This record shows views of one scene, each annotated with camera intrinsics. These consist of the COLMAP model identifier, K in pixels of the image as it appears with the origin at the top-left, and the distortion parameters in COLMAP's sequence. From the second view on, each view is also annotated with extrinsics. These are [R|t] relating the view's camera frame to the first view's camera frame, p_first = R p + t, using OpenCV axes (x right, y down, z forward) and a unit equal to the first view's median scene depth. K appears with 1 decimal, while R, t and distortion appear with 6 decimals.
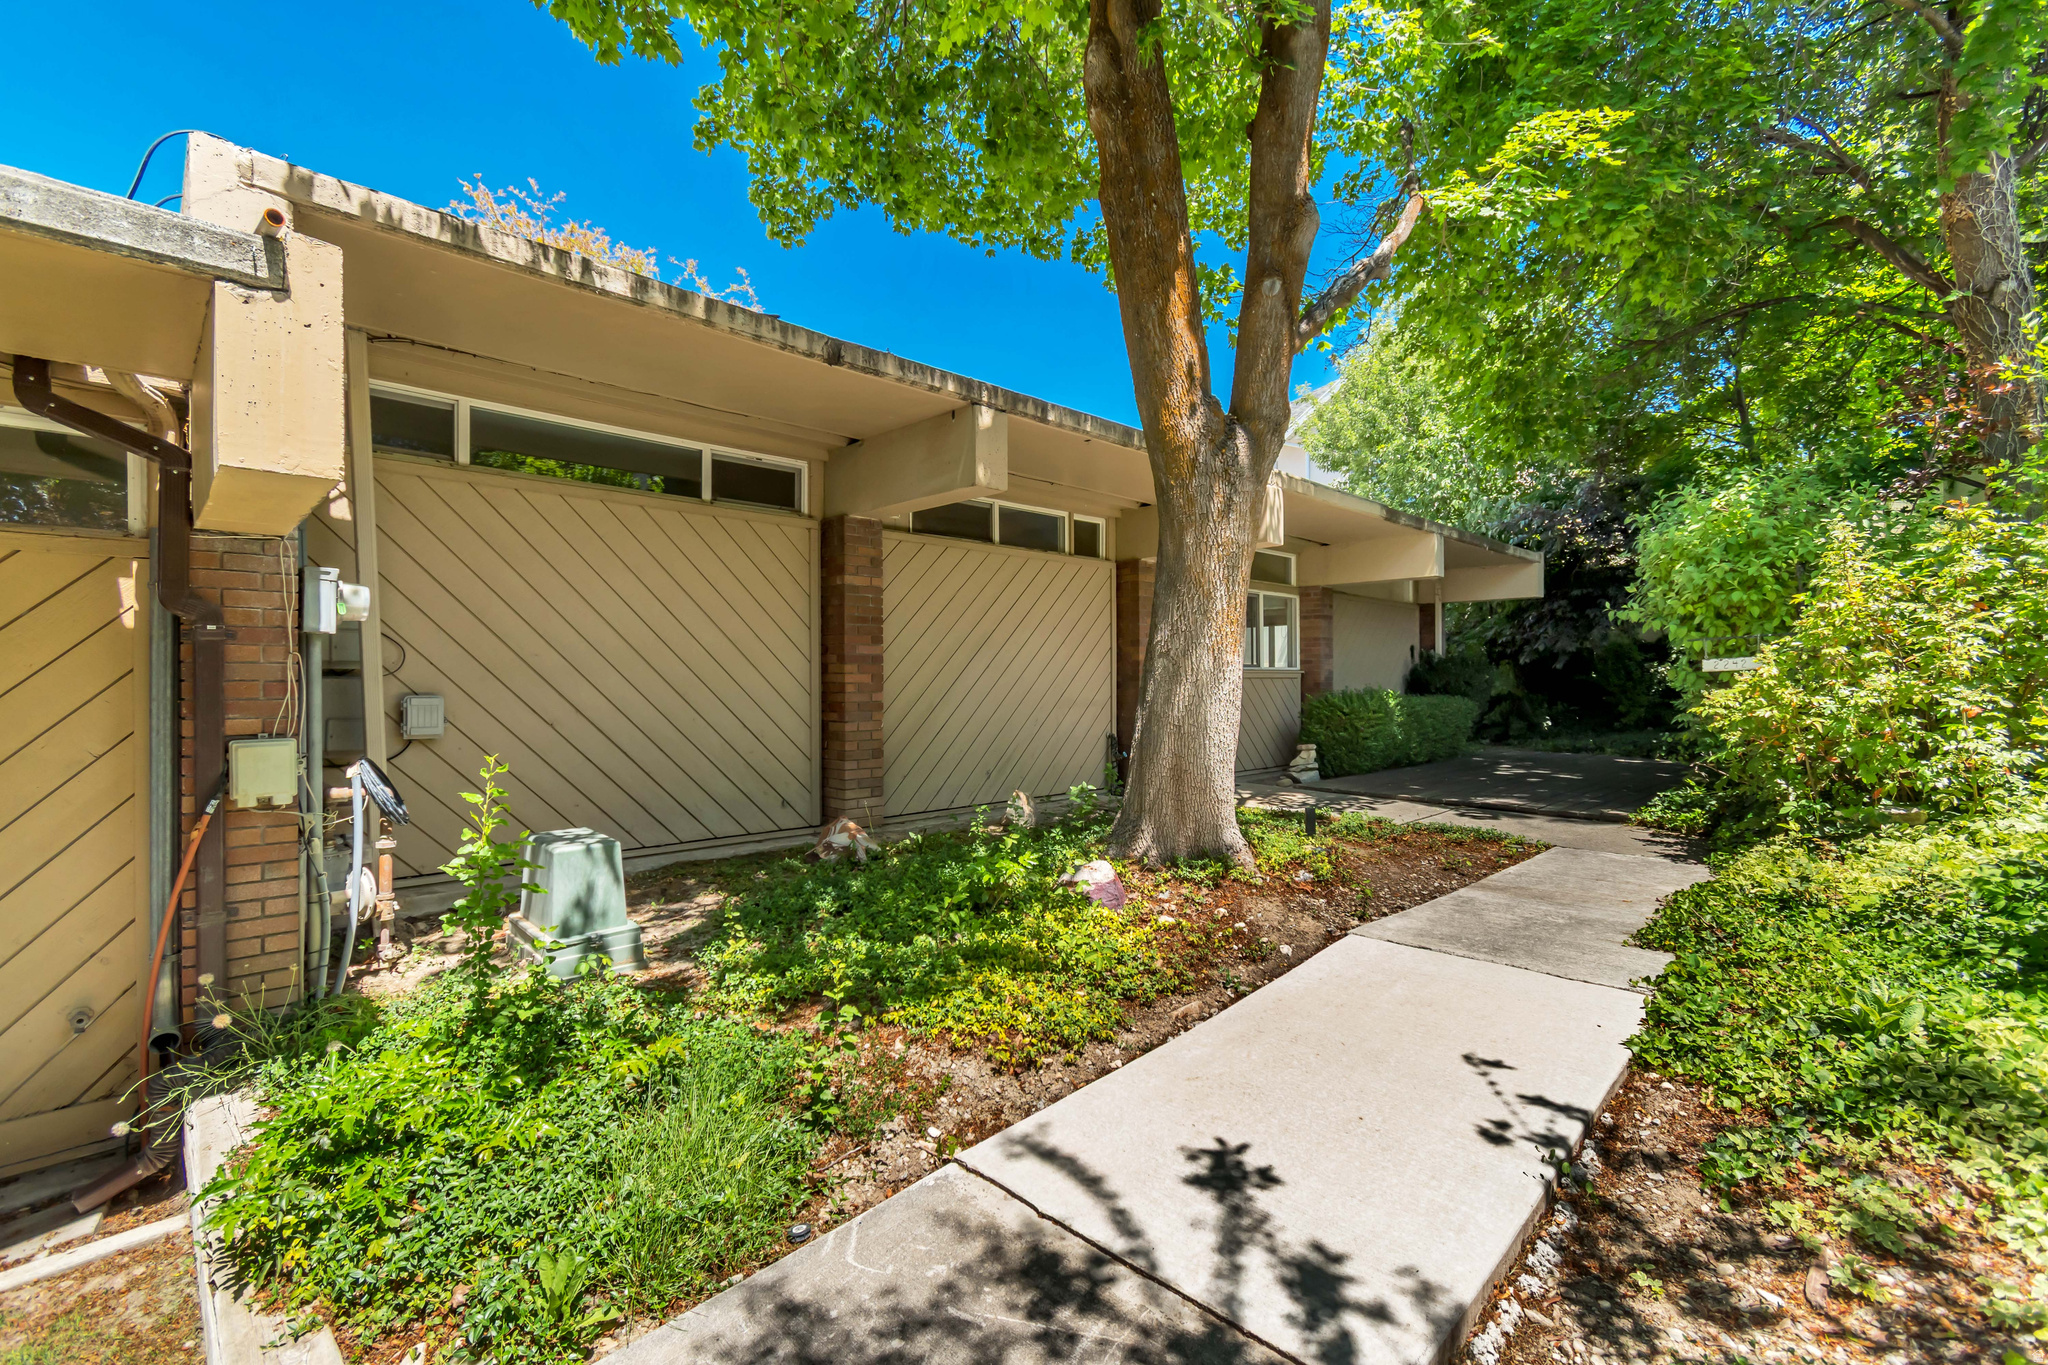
lens RADIAL K [[914.8, 0, 1019.2], [0, 914.8, 681.1], [0, 0, 1]] dist [0.001659, -0.000613]
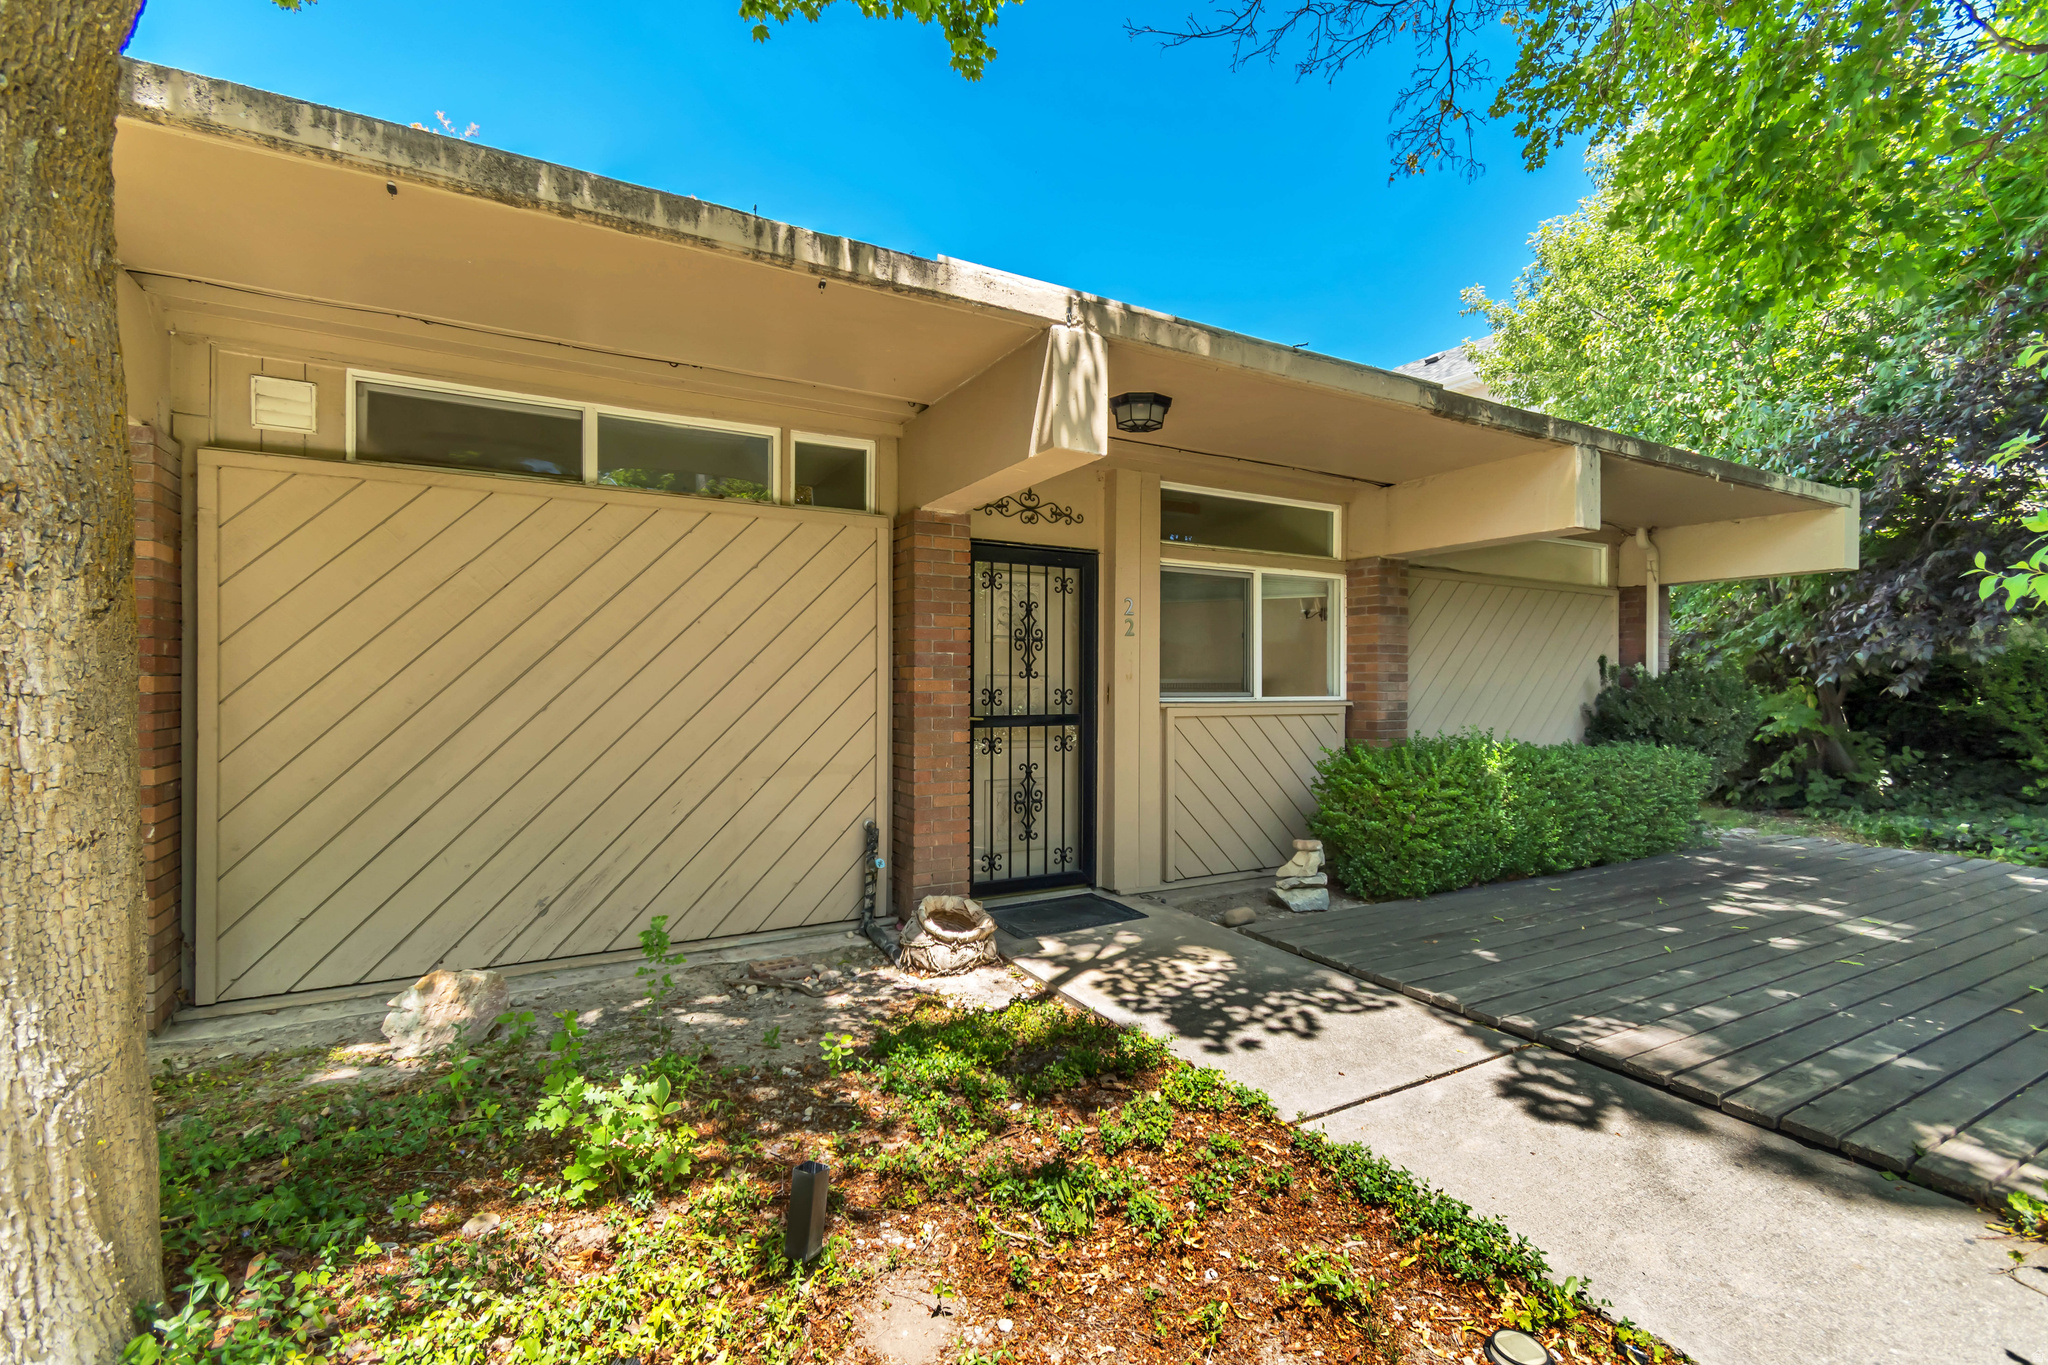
lens RADIAL K [[914.8, 0, 1035.5], [0, 914.8, 682.8], [0, 0, 1]] dist [0.001659, -0.000613]
pose [[0.961992, 0.007706, -0.272969, 0.273753], [-0.008811, 0.999957, -0.002825, -0.020283], [0.272936, 0.005123, 0.962019, 0.376581]]
